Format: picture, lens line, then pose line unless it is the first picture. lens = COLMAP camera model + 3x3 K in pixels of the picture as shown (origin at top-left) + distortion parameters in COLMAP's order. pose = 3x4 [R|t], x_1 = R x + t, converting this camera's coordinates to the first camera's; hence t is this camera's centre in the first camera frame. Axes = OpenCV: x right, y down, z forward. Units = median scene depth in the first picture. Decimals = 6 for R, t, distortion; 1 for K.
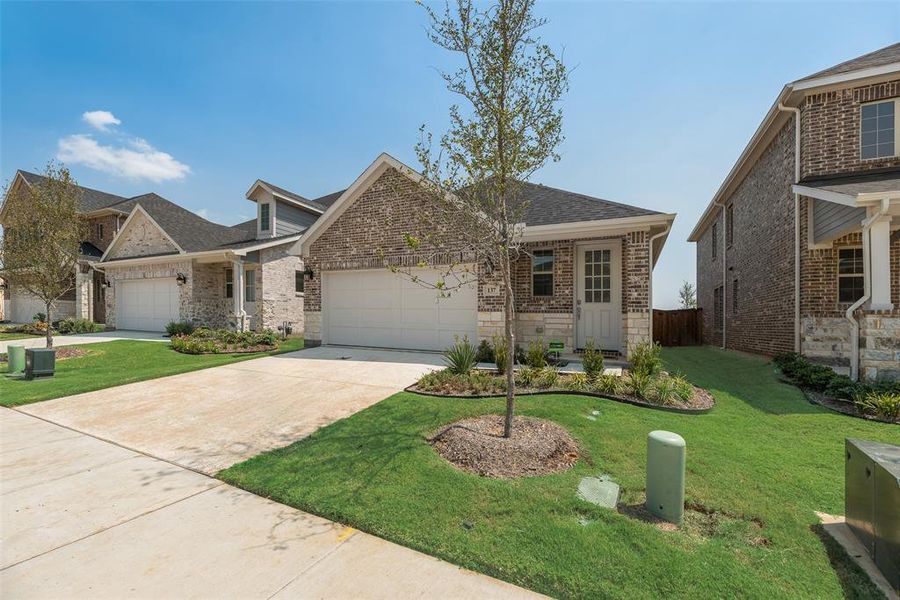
lens RADIAL K [[378.7, 0, 473.5], [0, 378.7, 316.3], [0, 0, 1]] dist [-0.000334, 0.000024]
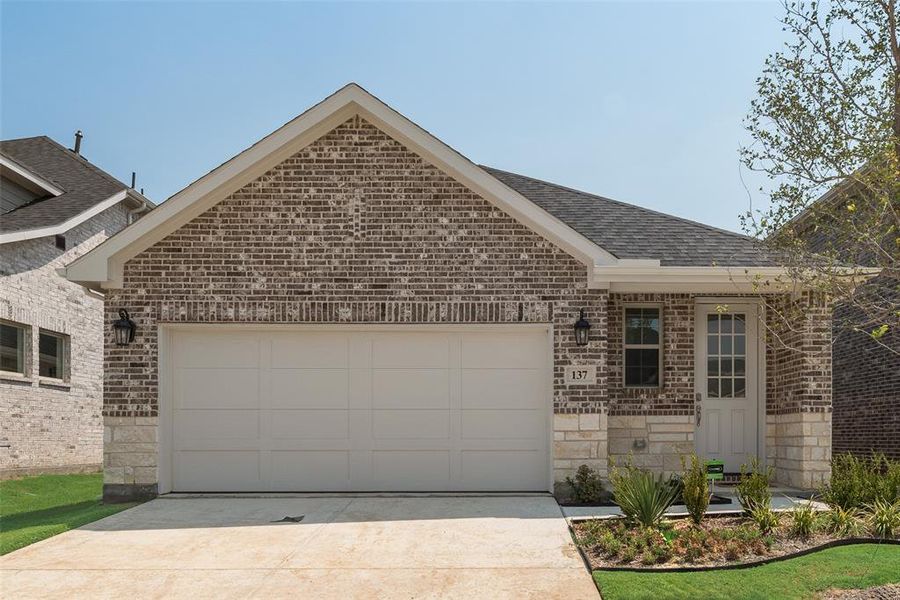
lens RADIAL K [[678.0, 0, 467.6], [0, 678.0, 417.4], [0, 0, 1]] dist [-0.000987, -0.000582]
pose [[0.891555, -0.010462, 0.452791, -0.520548], [0.014159, 0.999888, -0.004776, -0.004260], [-0.452690, 0.010669, 0.891604, 0.183141]]
